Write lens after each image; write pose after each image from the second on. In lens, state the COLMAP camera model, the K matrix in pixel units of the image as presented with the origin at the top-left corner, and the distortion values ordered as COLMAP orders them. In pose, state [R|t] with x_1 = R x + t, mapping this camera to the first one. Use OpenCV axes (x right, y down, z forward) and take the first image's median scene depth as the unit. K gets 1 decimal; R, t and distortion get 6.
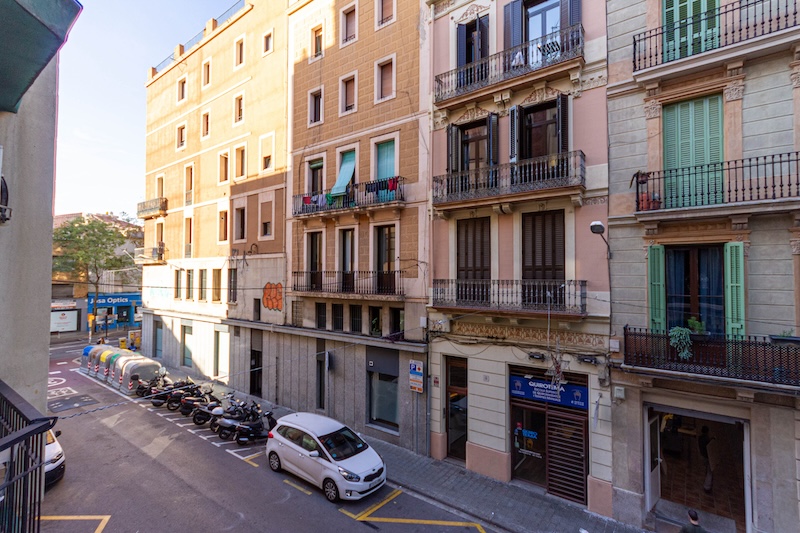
lens RADIAL K [[381.4, 0, 406.1], [0, 381.4, 267.4], [0, 0, 1]] dist [0.002773, 0.002399]
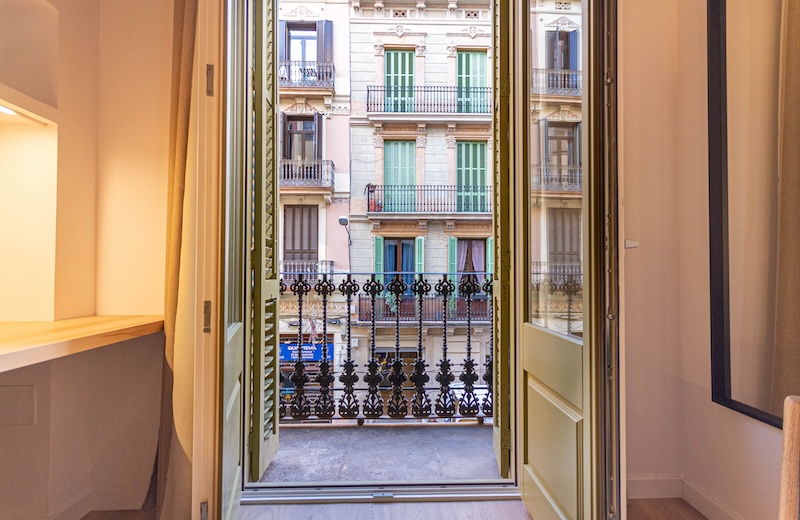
lens RADIAL K [[373.2, 0, 404.1], [0, 373.2, 264.4], [0, 0, 1]] dist [-0.000437, 0.000002]
pose [[0.790077, 0.008578, 0.612948, -0.127496], [-0.016117, 0.999847, 0.006782, 0.034914], [-0.612796, -0.015237, 0.790094, -0.165566]]
